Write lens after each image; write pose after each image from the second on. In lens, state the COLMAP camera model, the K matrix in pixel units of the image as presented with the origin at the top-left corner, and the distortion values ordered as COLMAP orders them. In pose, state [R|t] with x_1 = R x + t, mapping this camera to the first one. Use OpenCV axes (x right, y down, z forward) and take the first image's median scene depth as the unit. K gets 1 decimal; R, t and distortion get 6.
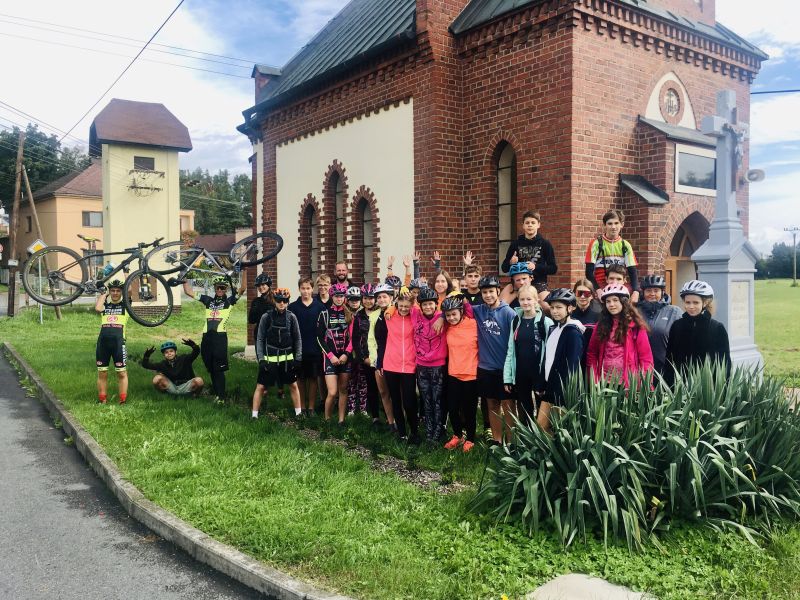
lens RADIAL K [[690.7, 0, 400.0], [0, 690.7, 300.0], [0, 0, 1]] dist [0.079320, -0.123120]
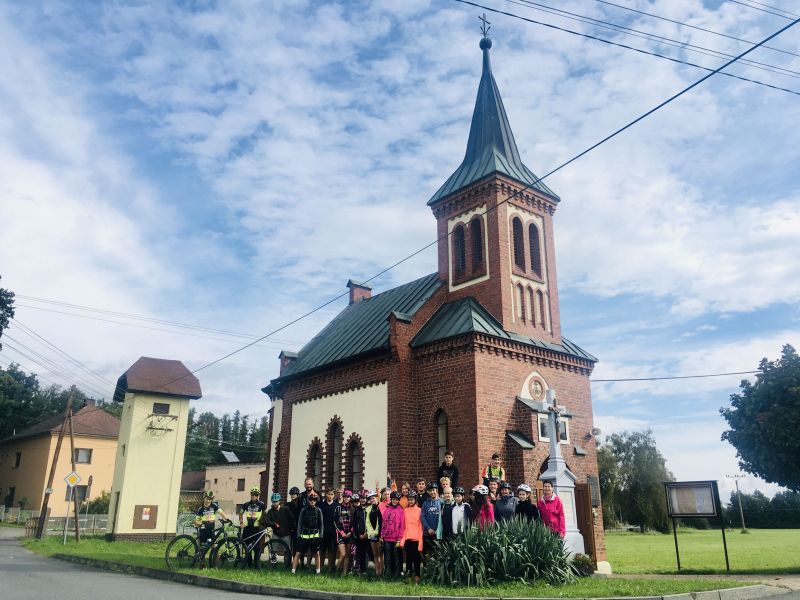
lens RADIAL K [[690.7, 0, 400.0], [0, 690.7, 300.0], [0, 0, 1]] dist [0.079320, -0.123120]
pose [[0.998462, 0.024782, 0.049587, -0.043792], [-0.006730, 0.942086, -0.335305, 0.095790], [-0.055024, 0.334456, 0.940804, -0.722274]]
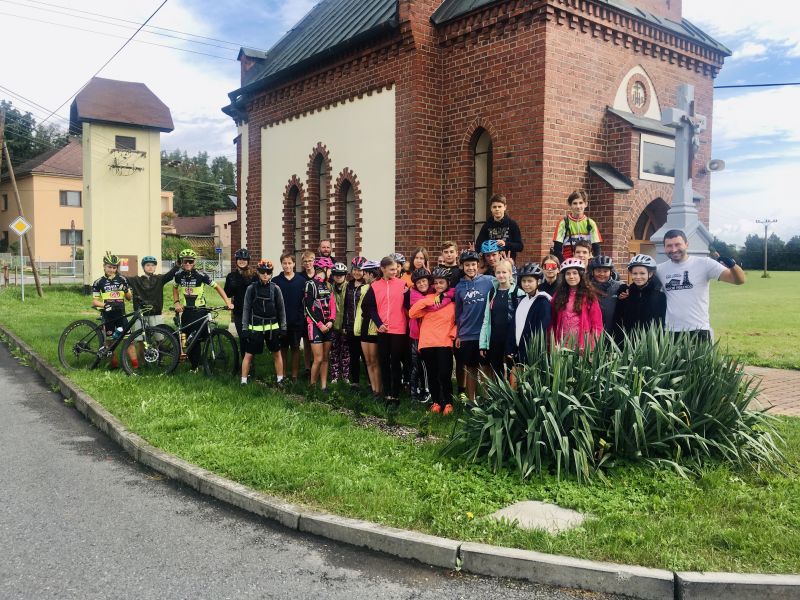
lens RADIAL K [[690.7, 0, 400.0], [0, 690.7, 300.0], [0, 0, 1]] dist [0.079320, -0.123120]
pose [[0.999416, 0.012548, 0.031771, -0.004006], [-0.013176, 0.999721, 0.019612, 0.014900], [-0.031516, -0.020019, 0.999303, -0.060463]]
